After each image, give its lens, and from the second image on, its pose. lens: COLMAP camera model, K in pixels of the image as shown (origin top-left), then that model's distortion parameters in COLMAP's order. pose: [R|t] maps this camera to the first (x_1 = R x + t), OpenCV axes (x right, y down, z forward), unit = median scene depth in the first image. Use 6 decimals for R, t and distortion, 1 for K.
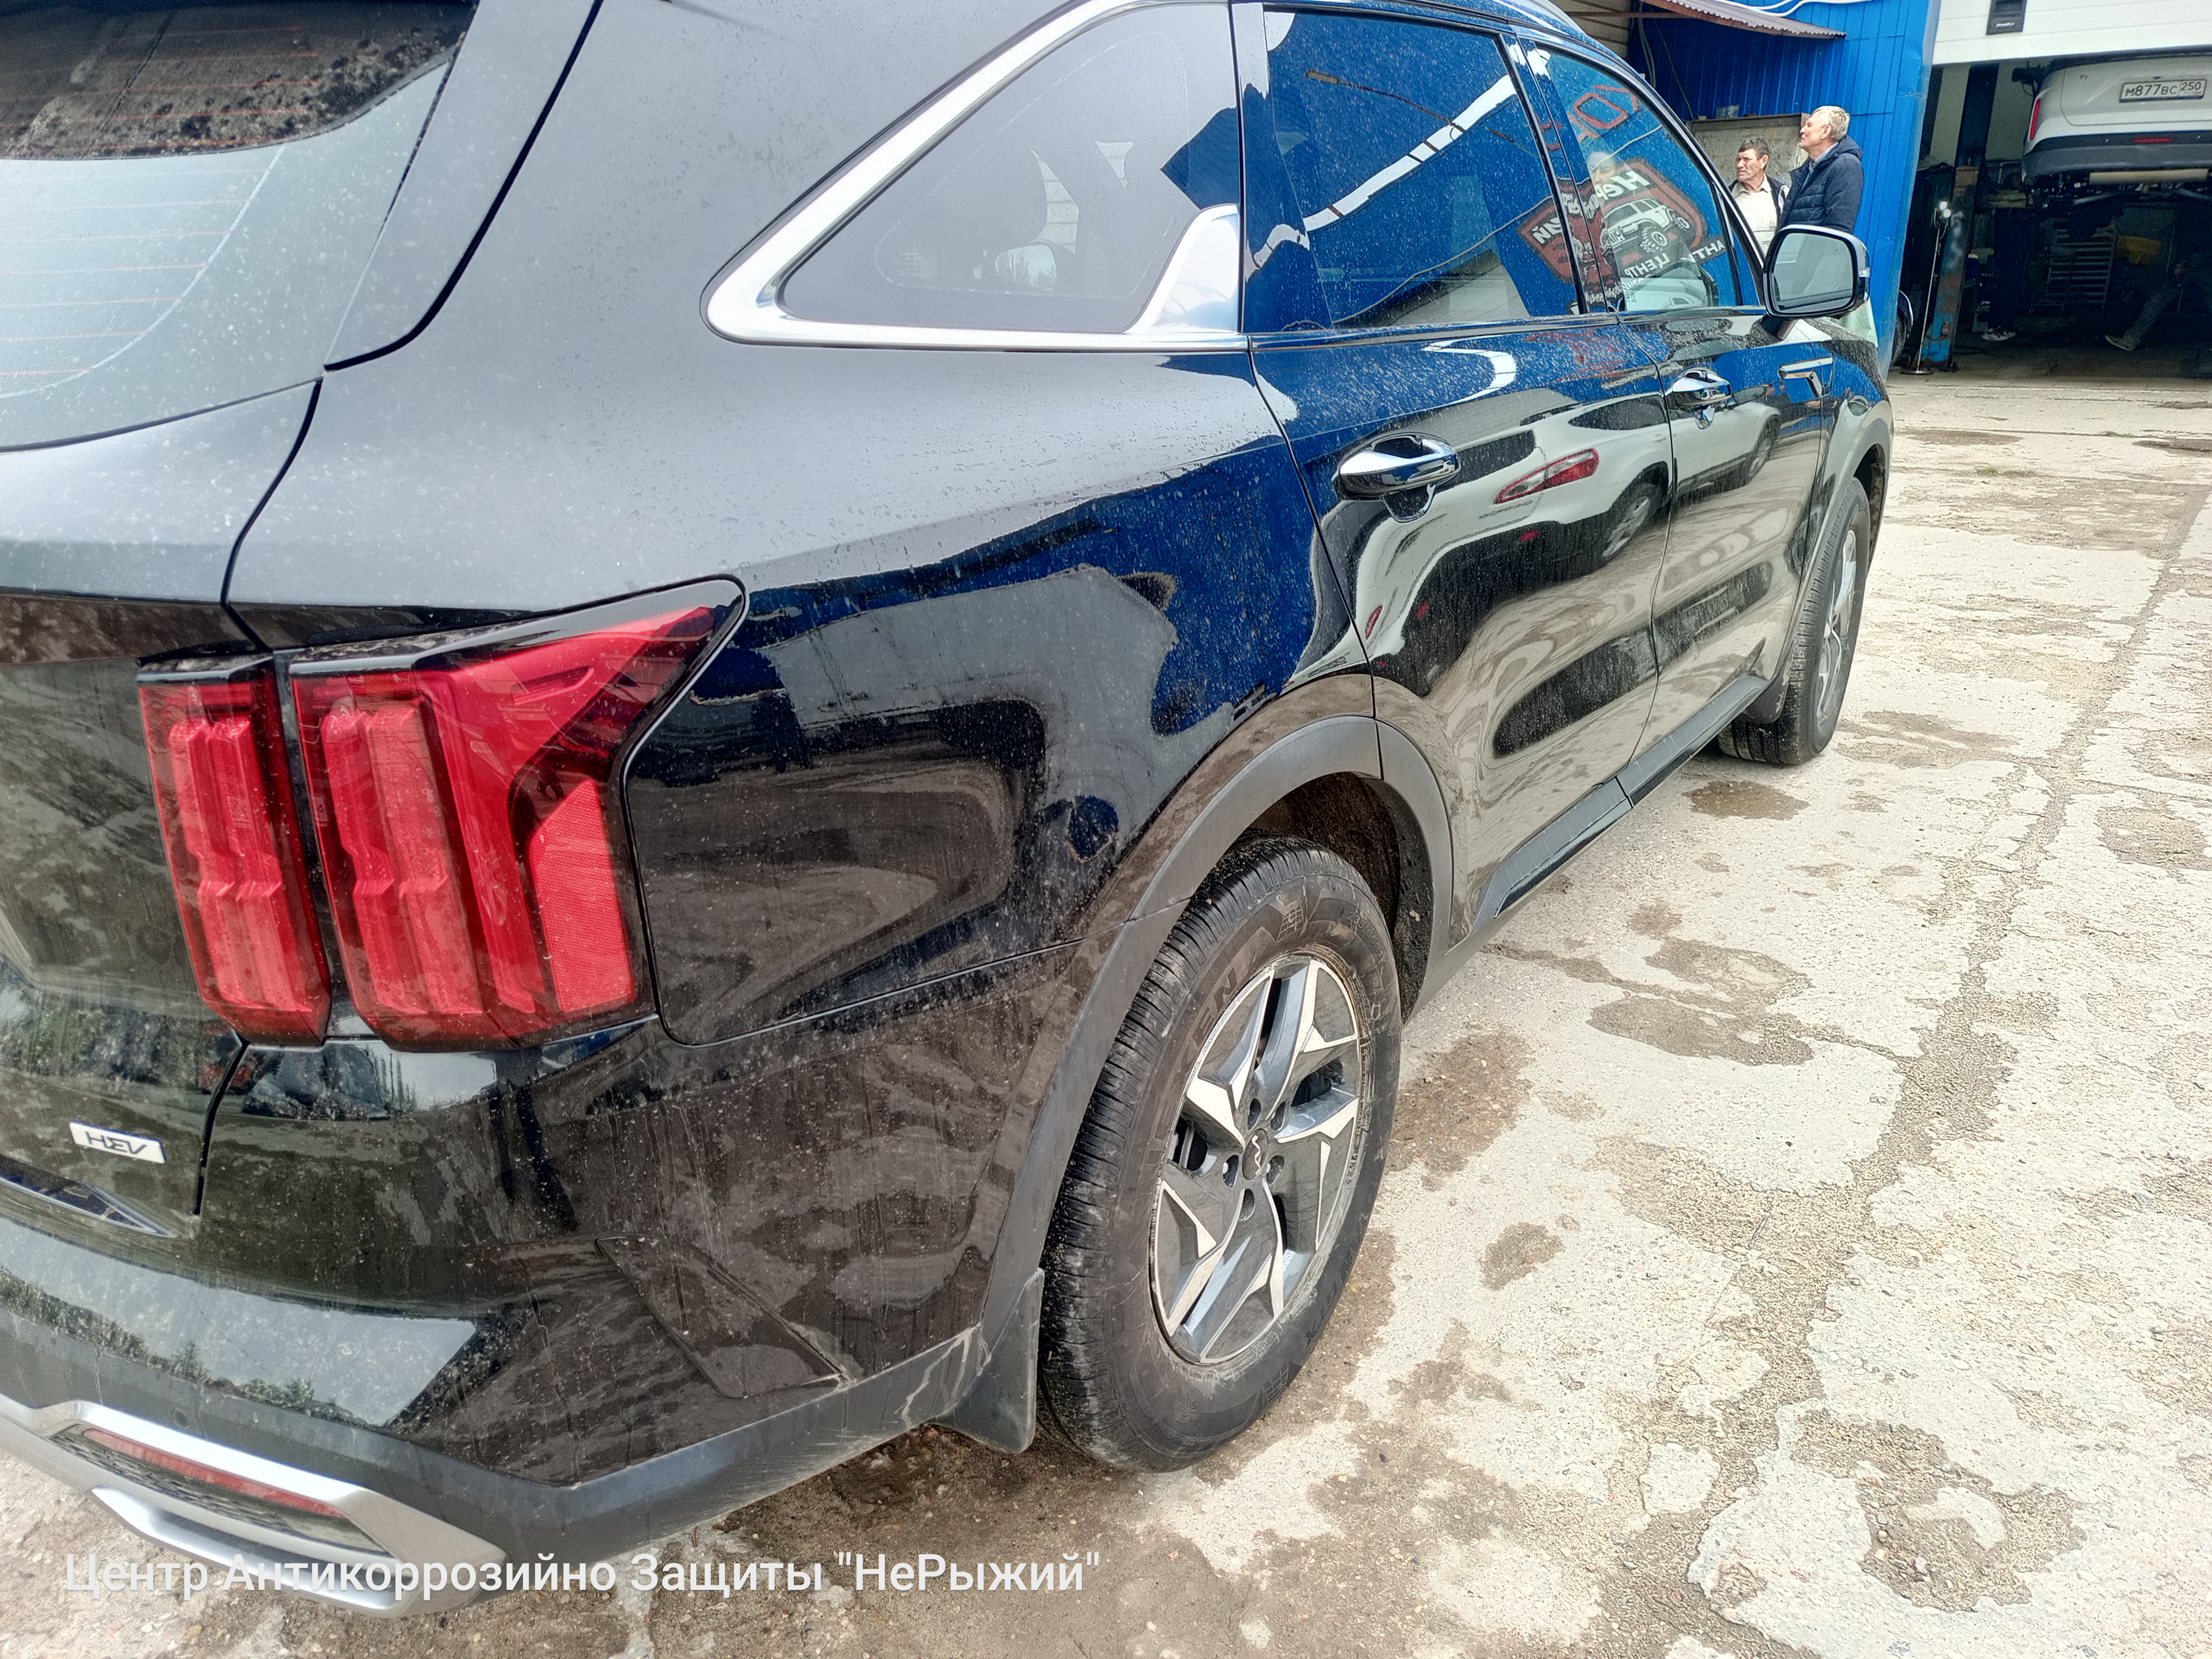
lens RADIAL K [[1518.4, 0, 1104.7], [0, 1518.4, 803.1], [0, 0, 1]] dist [-0.001233, -0.000775]
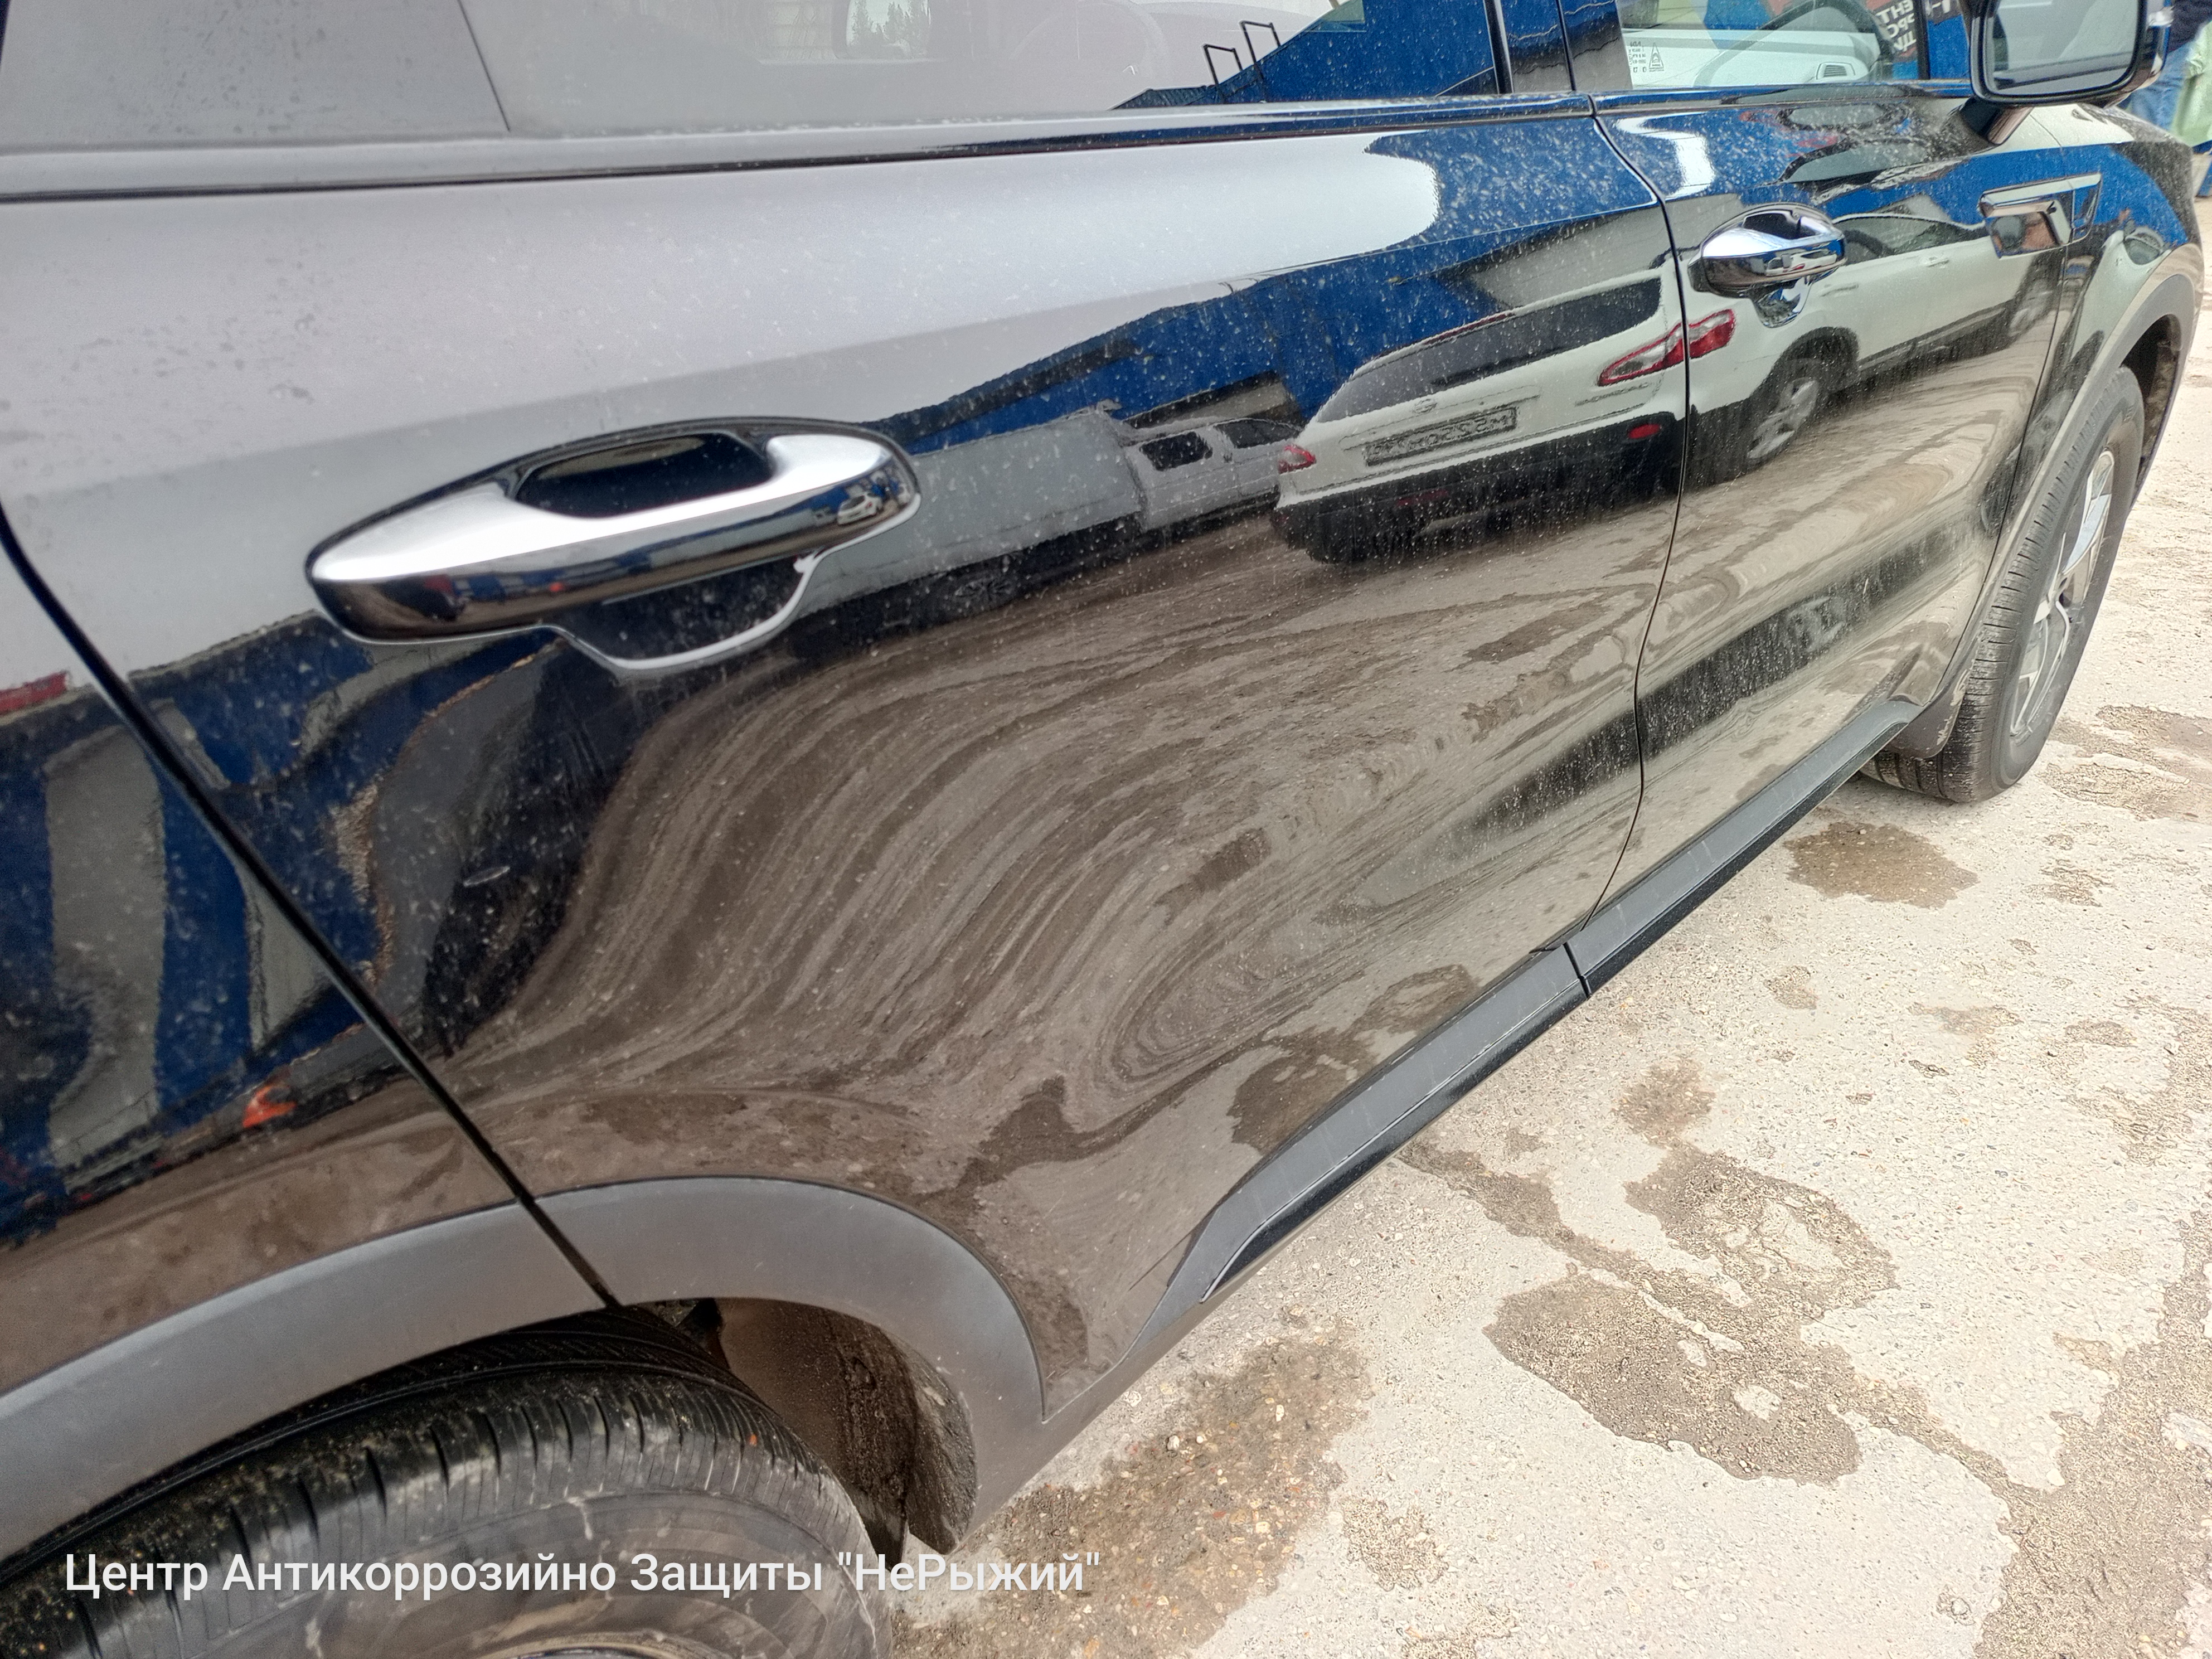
lens RADIAL K [[1577.0, 0, 1106.0], [0, 1577.0, 829.5], [0, 0, 1]] dist [0.017572, -0.008155]
pose [[0.992165, 0.066558, -0.105731, 0.181112], [-0.052148, 0.989656, 0.133650, -0.105253], [0.113532, -0.127089, 0.985372, 0.318514]]
